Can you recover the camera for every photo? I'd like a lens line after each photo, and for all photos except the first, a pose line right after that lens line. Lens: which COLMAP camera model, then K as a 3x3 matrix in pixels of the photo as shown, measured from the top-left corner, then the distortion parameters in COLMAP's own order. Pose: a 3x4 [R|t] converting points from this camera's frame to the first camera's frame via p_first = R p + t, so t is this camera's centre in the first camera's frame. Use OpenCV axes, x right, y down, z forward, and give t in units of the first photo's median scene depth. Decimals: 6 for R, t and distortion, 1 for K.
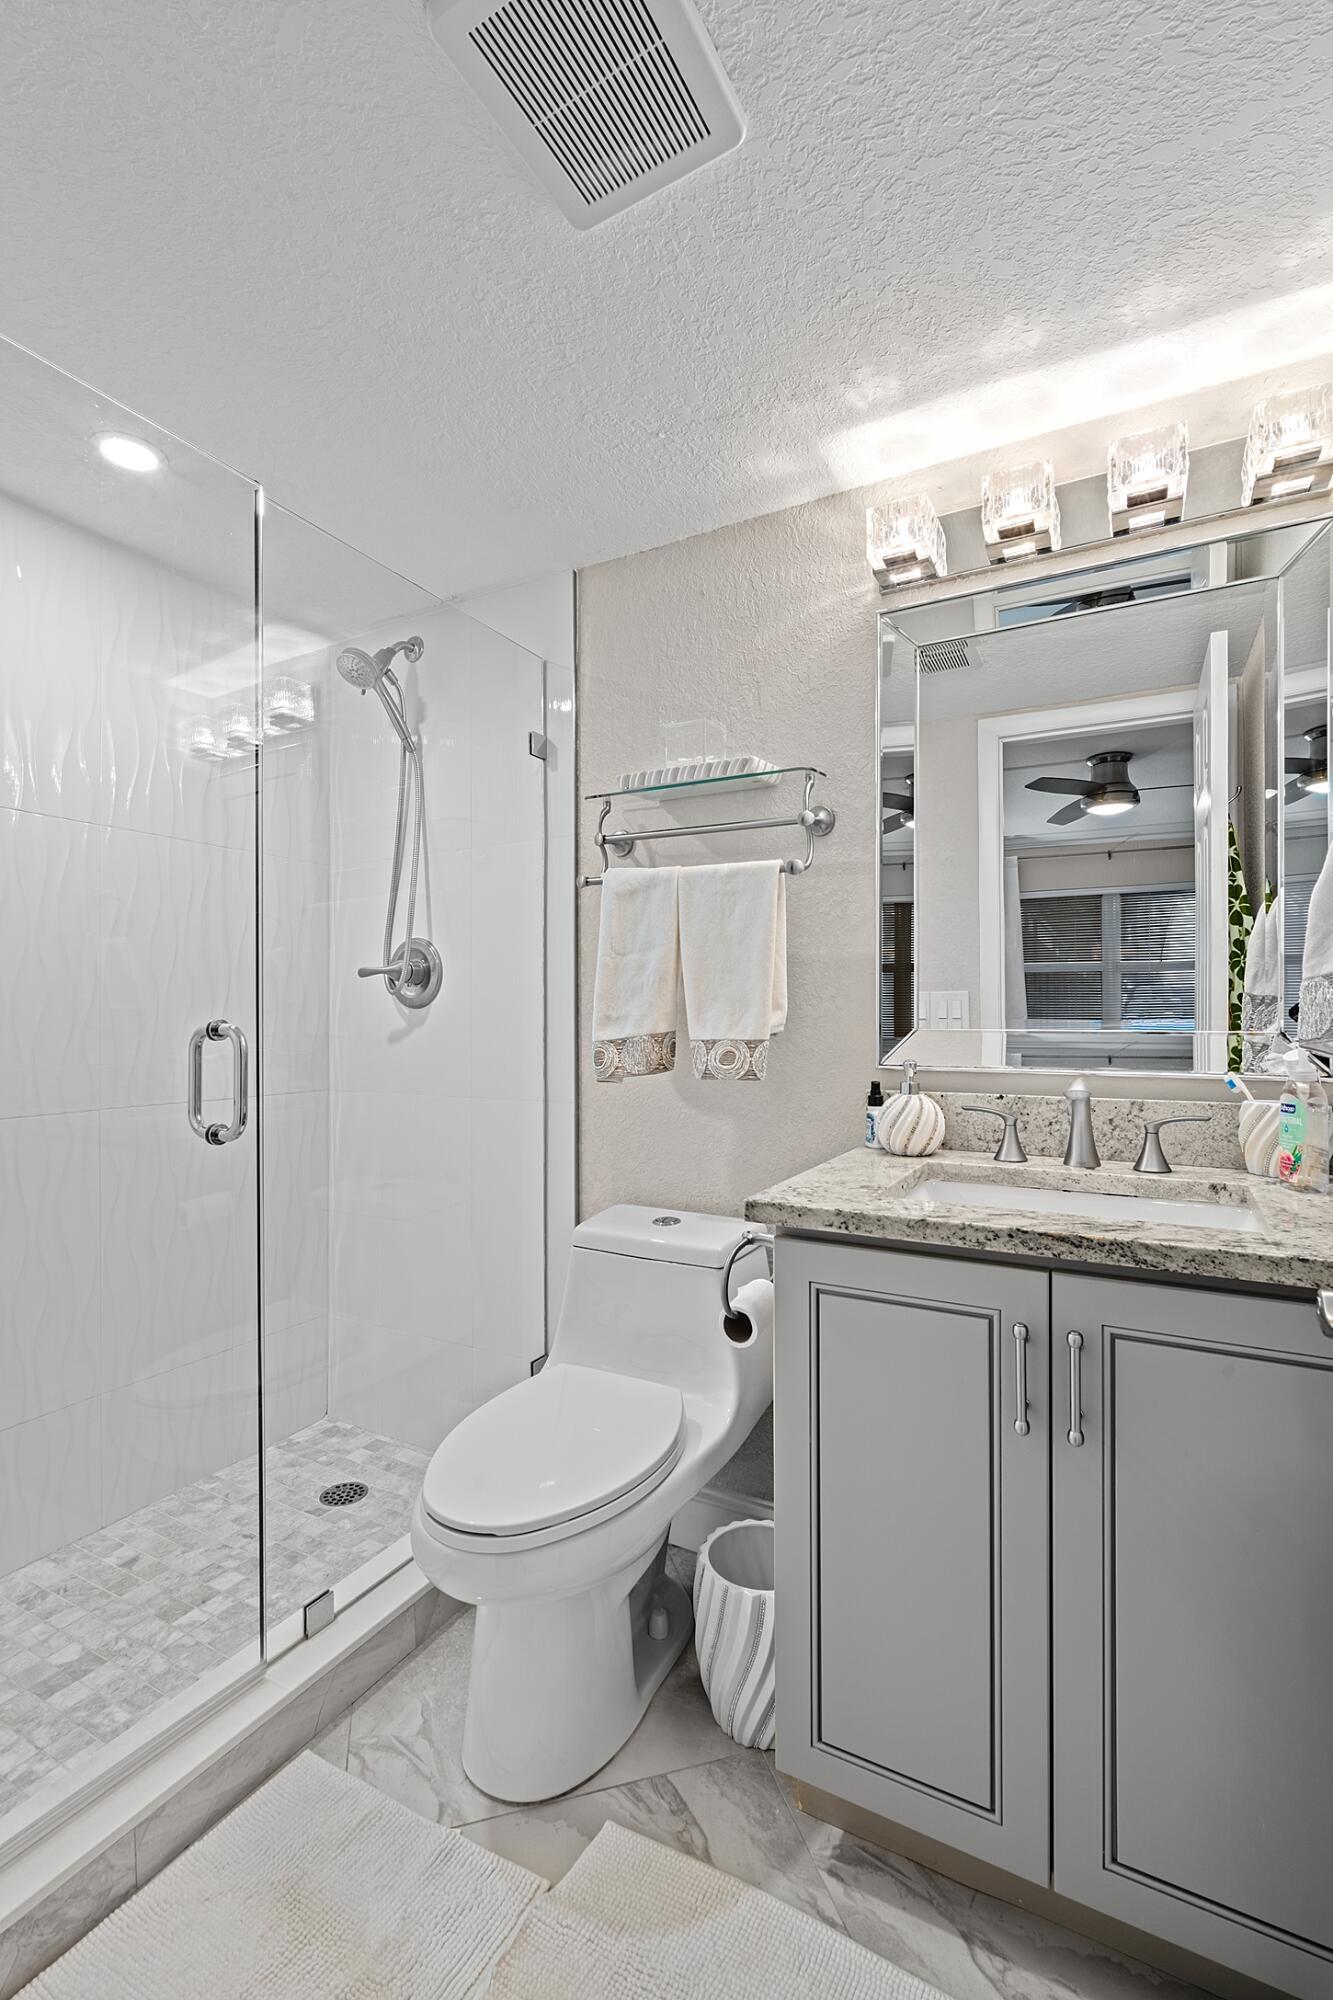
lens RADIAL K [[888.6, 0, 687.3], [0, 888.6, 1018.7], [0, 0, 1]] dist [0.013390, 0.000573]
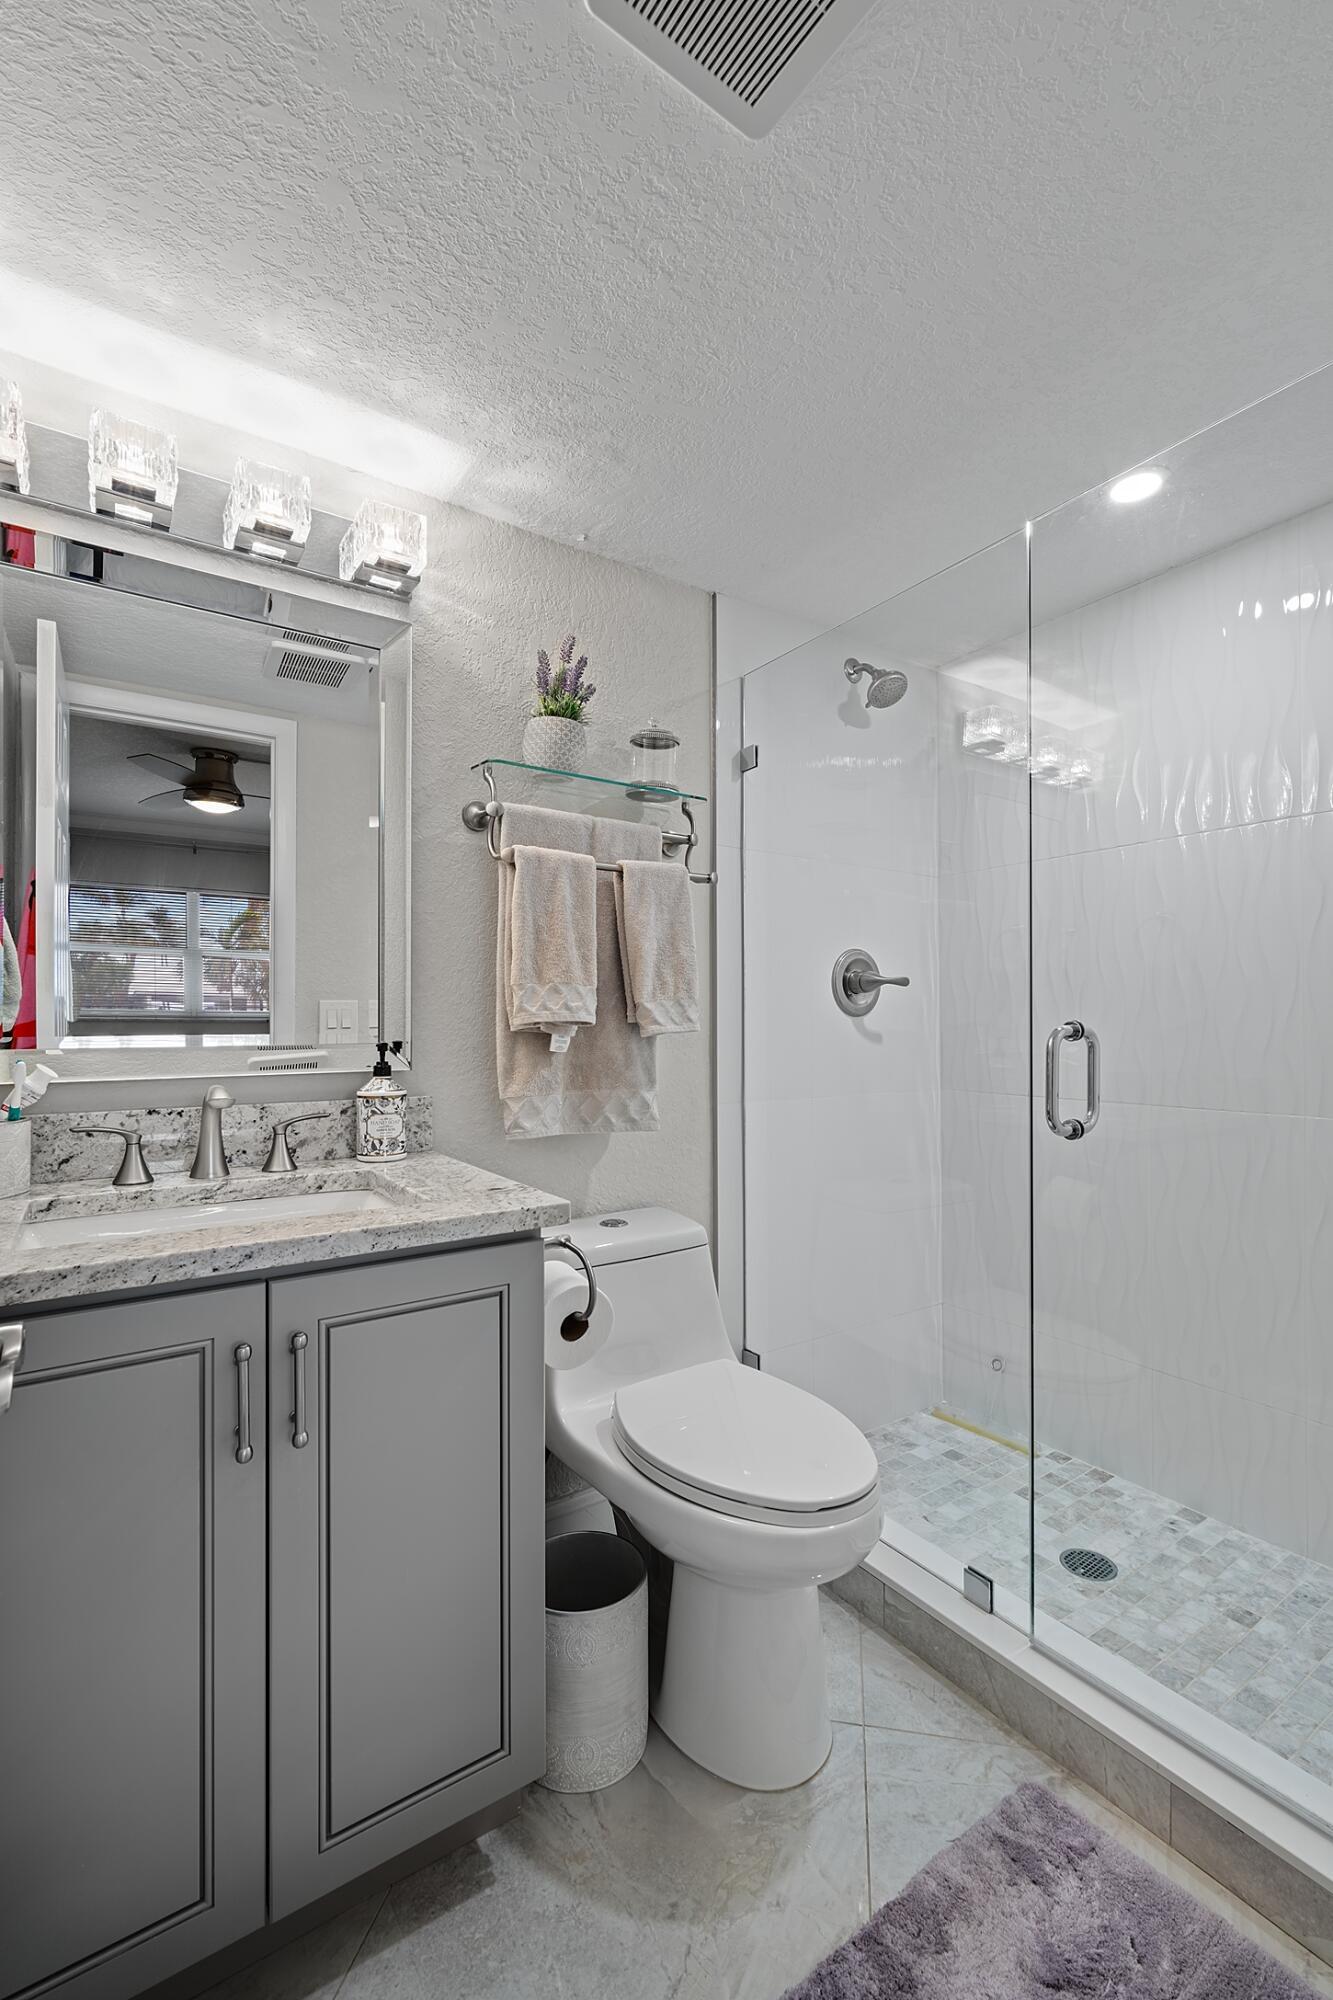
lens RADIAL K [[888.6, 0, 675.8], [0, 888.6, 1003.0], [0, 0, 1]] dist [0.013390, 0.000573]
pose [[0.479680, 0.018739, 0.877243, -0.166318], [0.003797, 0.999718, -0.023431, 0.000438], [-0.877435, 0.014570, 0.479474, 0.085688]]
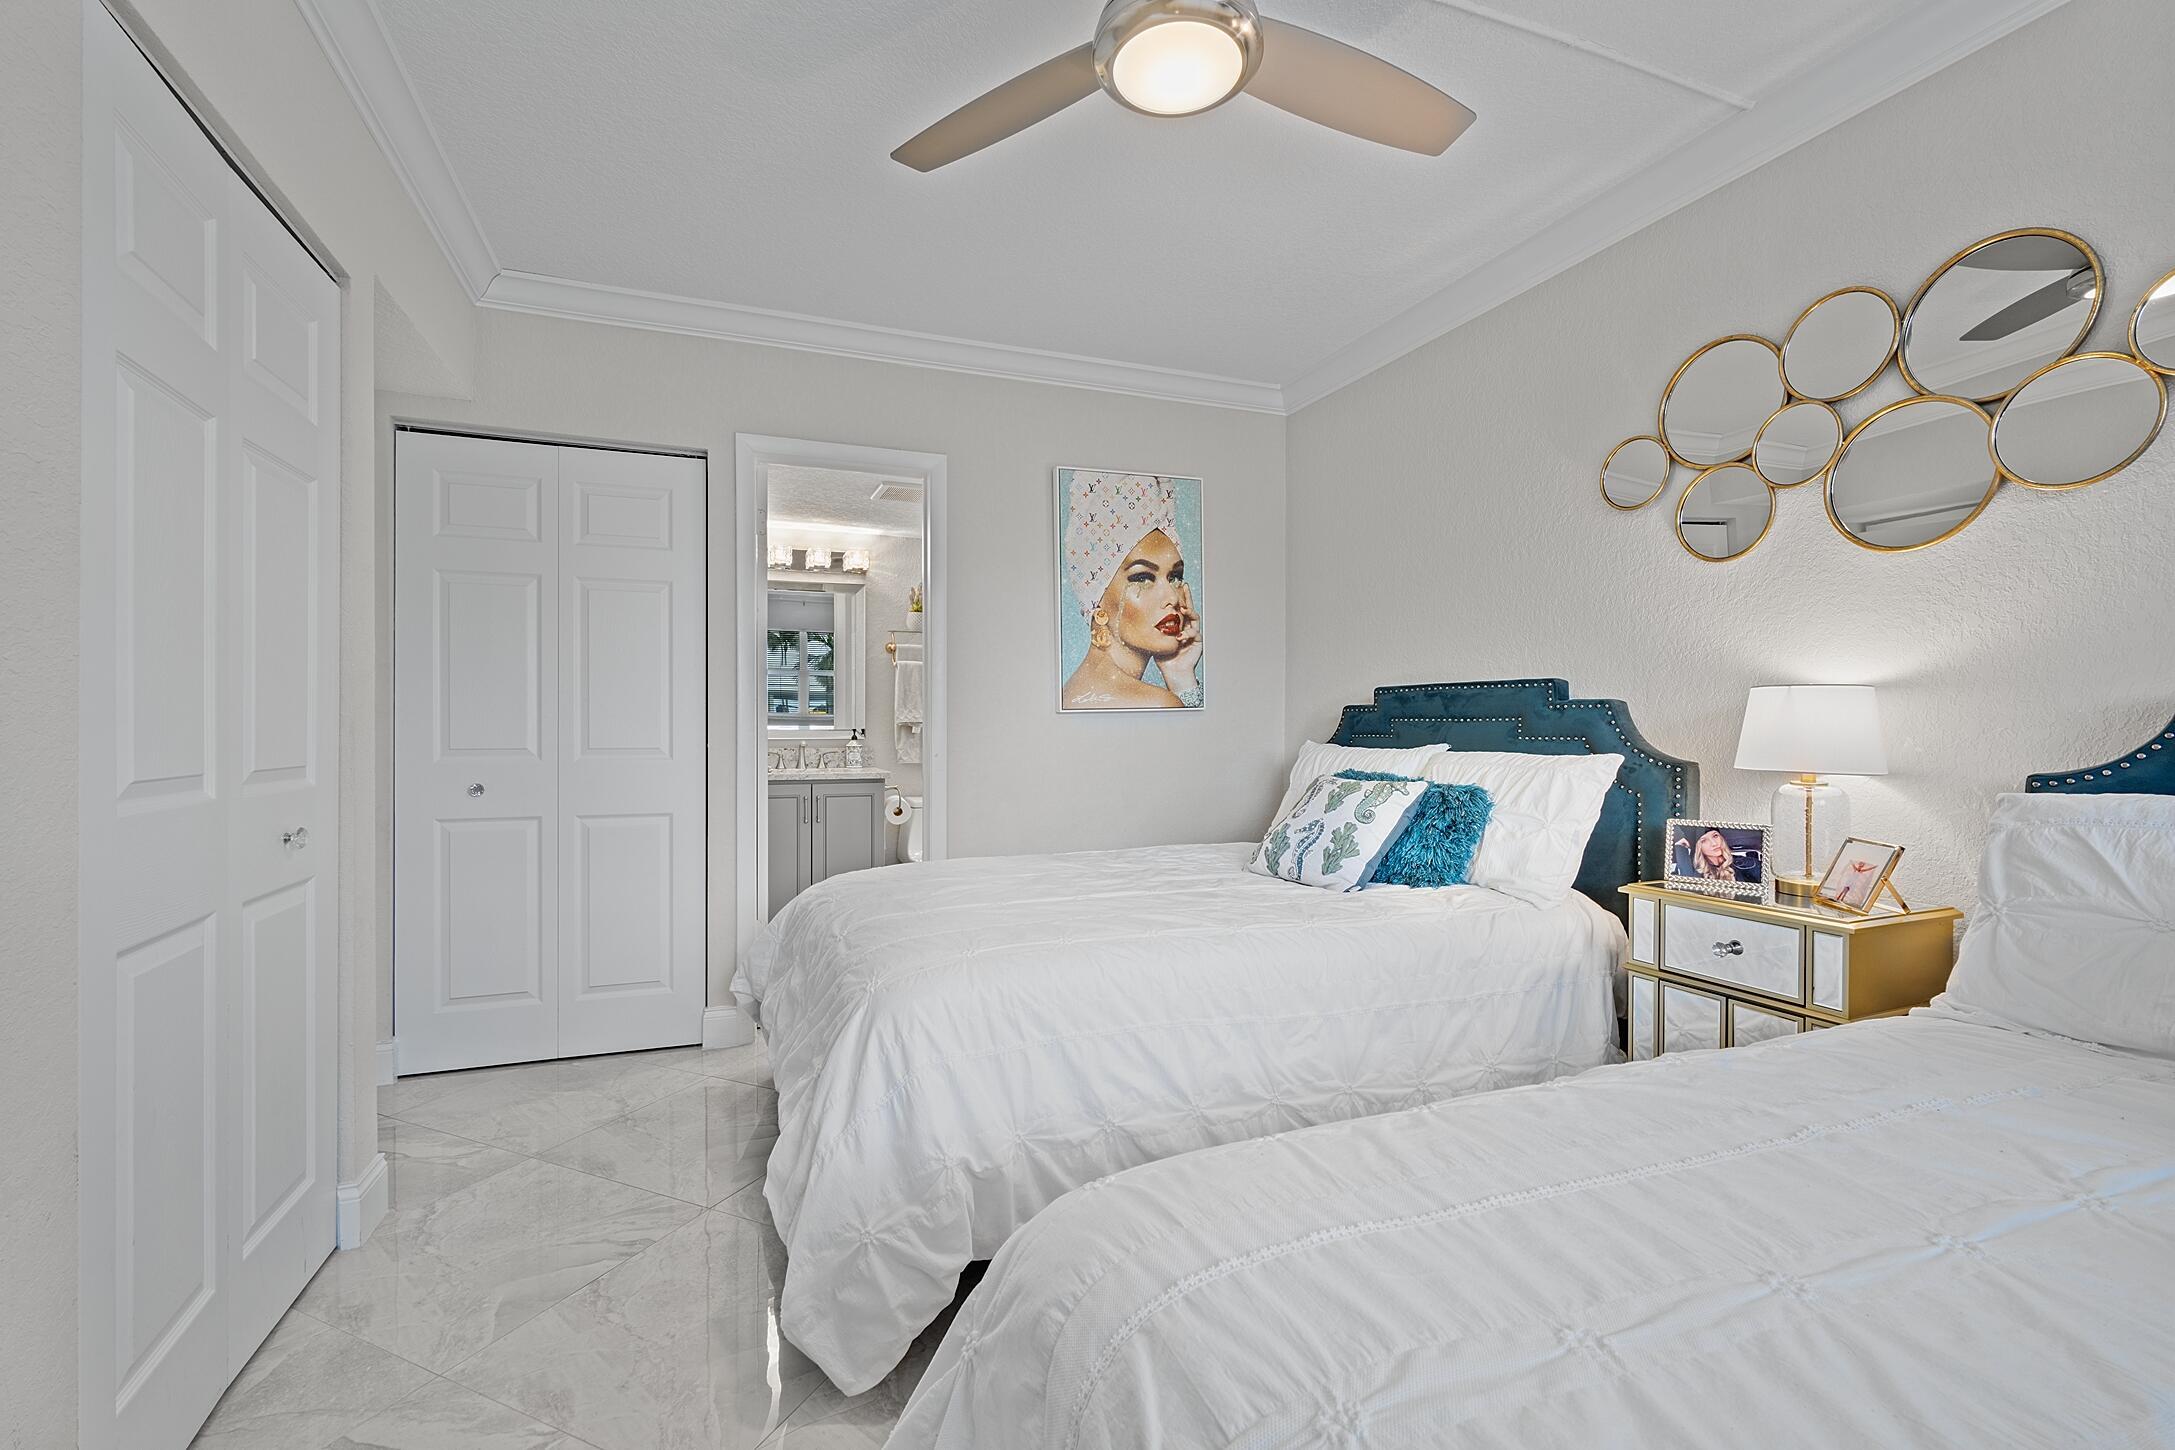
lens RADIAL K [[966.4, 0, 1086.8], [0, 966.4, 719.2], [0, 0, 1]] dist [0.013390, 0.000573]
pose [[0.659063, 0.003297, 0.752081, -1.433106], [-0.003911, 0.999992, -0.000956, -0.012102], [-0.752078, -0.002311, 0.659070, -1.965441]]
